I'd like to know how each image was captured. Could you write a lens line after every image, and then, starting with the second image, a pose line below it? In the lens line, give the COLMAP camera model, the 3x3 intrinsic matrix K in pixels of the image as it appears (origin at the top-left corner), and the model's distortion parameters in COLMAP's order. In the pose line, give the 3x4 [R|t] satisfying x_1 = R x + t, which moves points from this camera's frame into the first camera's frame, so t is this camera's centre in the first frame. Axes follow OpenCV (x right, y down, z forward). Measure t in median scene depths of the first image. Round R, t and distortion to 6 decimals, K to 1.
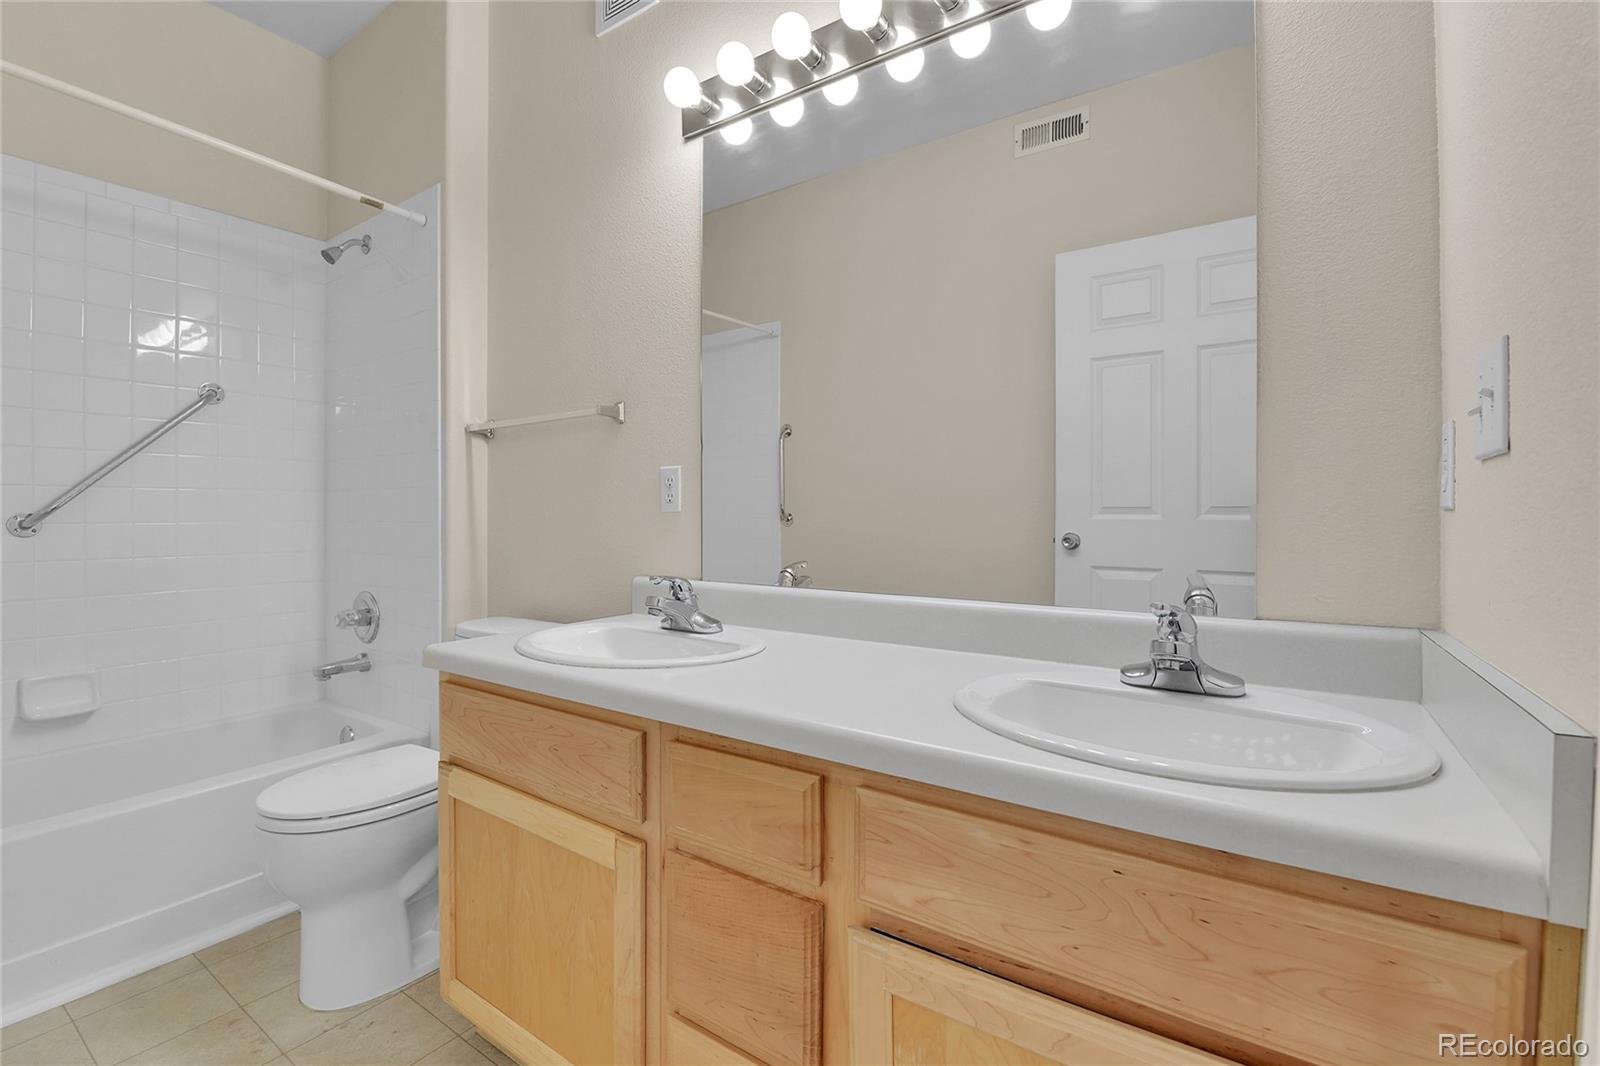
lens RADIAL K [[714.3, 0, 800.0], [0, 714.3, 533.0], [0, 0, 1]] dist [-0.002379, -0.000073]
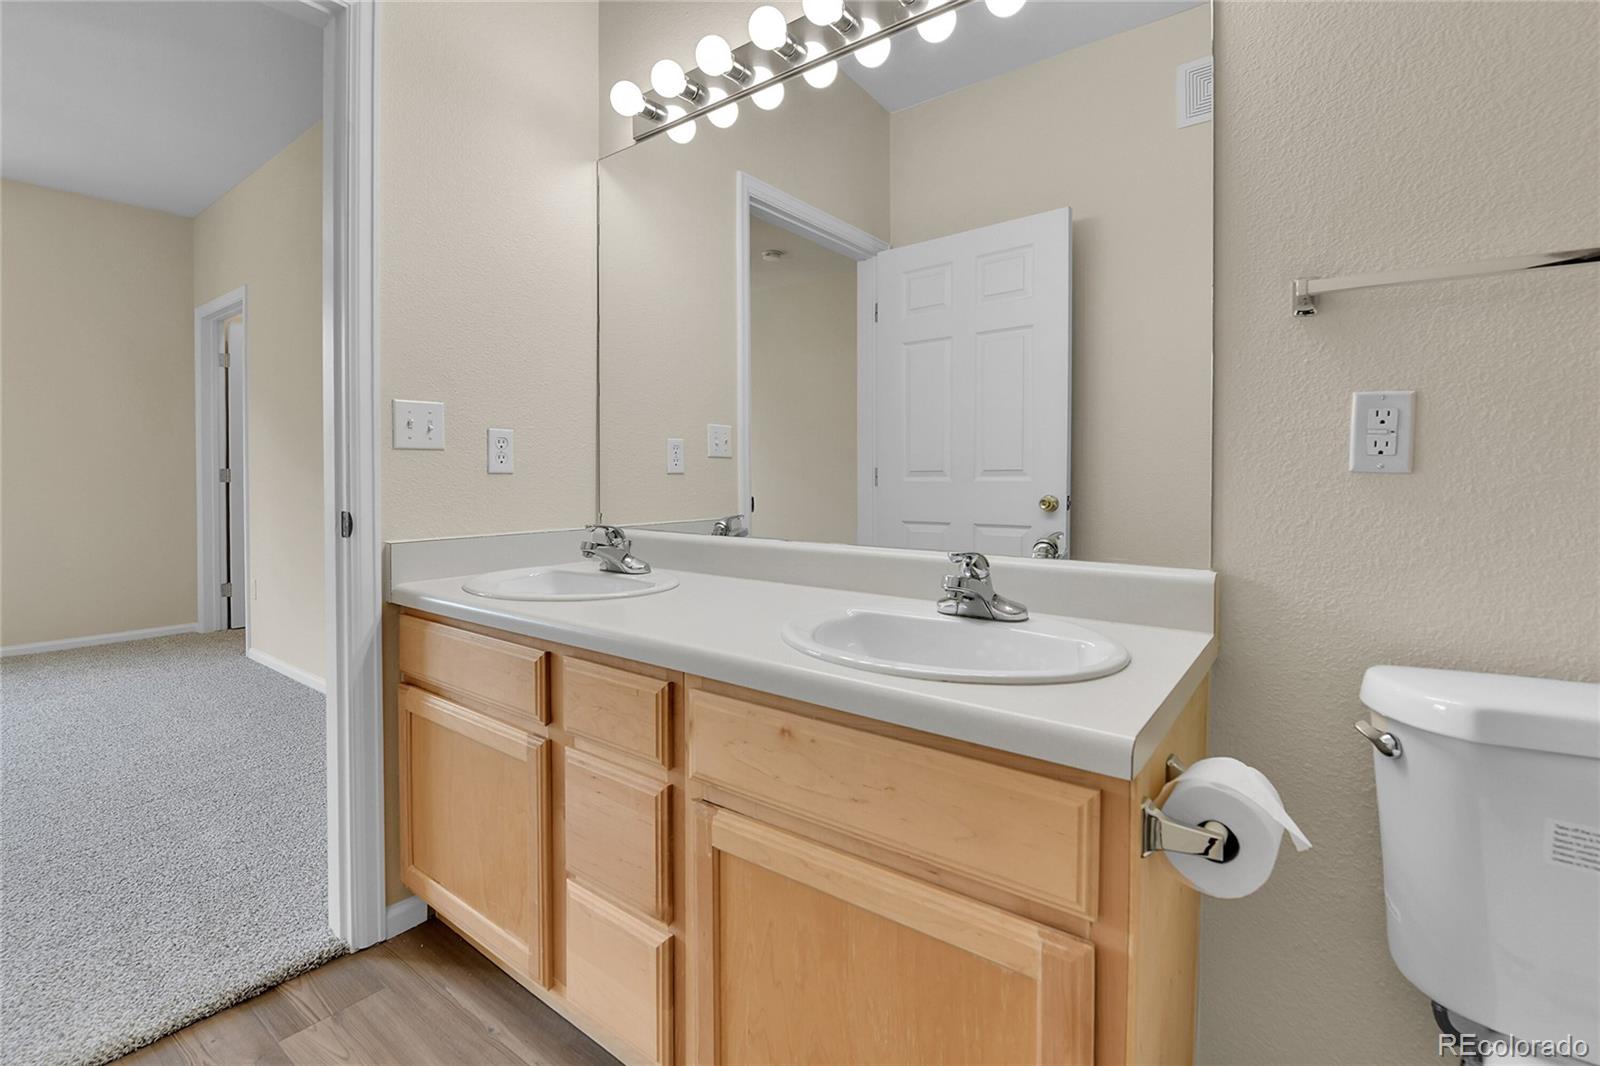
lens RADIAL K [[708.1, 0, 804.3], [0, 708.1, 484.7], [0, 0, 1]] dist [-0.012609, -0.000019]
pose [[0.999143, -0.001095, -0.041369, 0.157647], [0.000800, 0.999974, -0.007136, 0.002900], [0.041376, 0.007097, 0.999118, -0.108367]]
